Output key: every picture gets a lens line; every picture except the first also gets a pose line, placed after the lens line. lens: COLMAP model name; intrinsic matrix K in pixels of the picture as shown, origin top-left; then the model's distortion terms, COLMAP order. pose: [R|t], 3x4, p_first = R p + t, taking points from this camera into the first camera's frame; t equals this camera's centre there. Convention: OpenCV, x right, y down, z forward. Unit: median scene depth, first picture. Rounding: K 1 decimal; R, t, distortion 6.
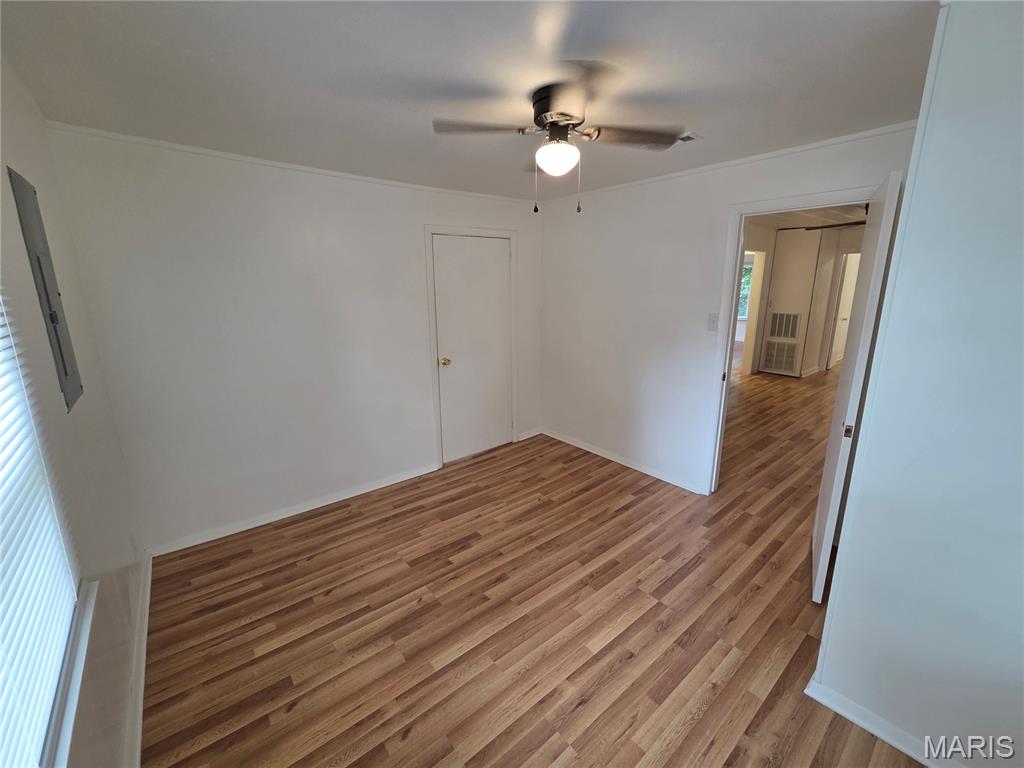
lens RADIAL K [[423.2, 0, 512.0], [0, 423.2, 384.0], [0, 0, 1]] dist [0.000551, 0.000044]
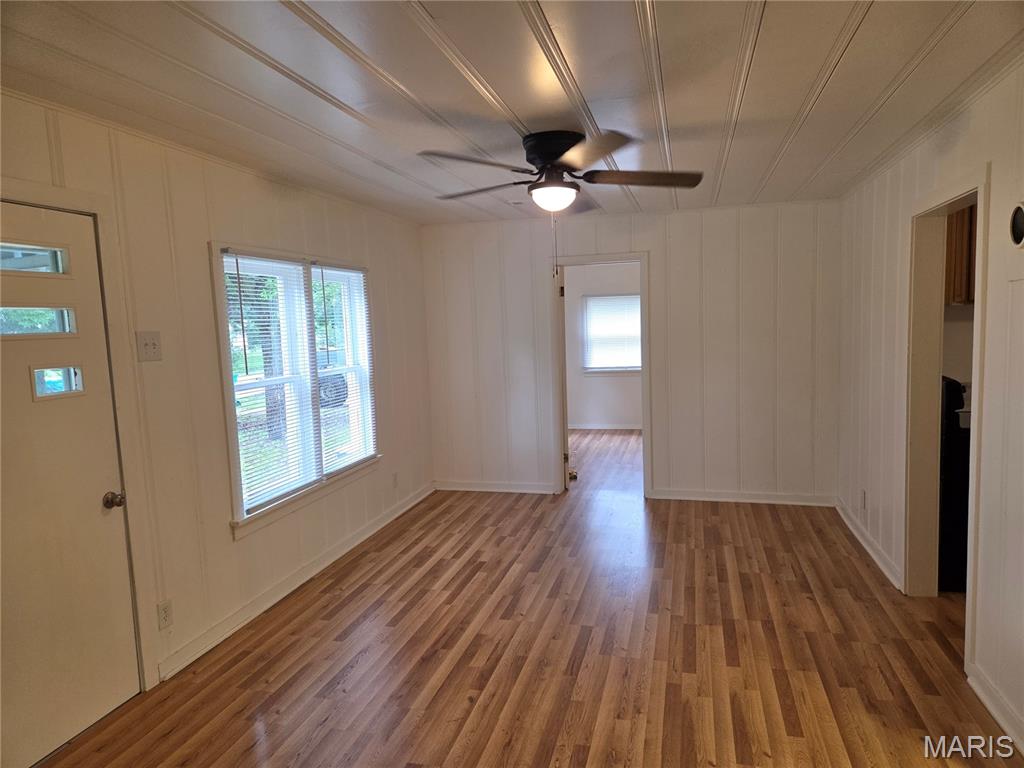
lens RADIAL K [[678.4, 0, 512.0], [0, 678.4, 384.0], [0, 0, 1]] dist [0.055648, -0.041270]
pose [[-0.820697, 0.095450, -0.563334, 0.844077], [-0.082815, 0.955663, 0.282576, -0.248021], [0.565330, 0.278562, -0.776406, 1.011374]]
